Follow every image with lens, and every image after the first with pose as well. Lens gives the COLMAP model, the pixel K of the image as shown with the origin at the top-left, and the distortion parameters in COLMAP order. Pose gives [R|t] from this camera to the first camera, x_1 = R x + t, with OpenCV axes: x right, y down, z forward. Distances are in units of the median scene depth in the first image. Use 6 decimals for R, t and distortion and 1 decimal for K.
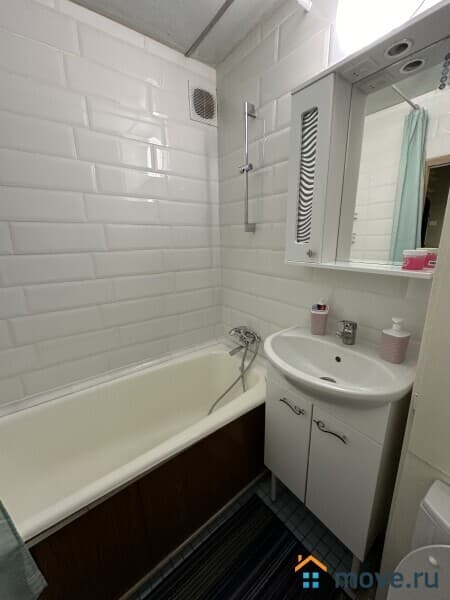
lens RADIAL K [[244.0, 0, 225.7], [0, 244.0, 298.0], [0, 0, 1]] dist [0.001079, 0.001330]
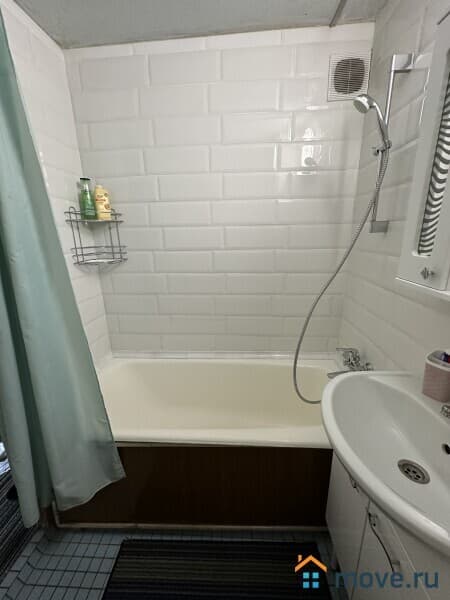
lens RADIAL K [[244.0, 0, 225.7], [0, 244.0, 297.9], [0, 0, 1]] dist [0.001079, 0.001330]
pose [[0.758737, 0.174429, -0.627608, 0.266780], [-0.148205, 0.984438, 0.094432, -0.074343], [0.634313, 0.021365, 0.772781, 0.118060]]
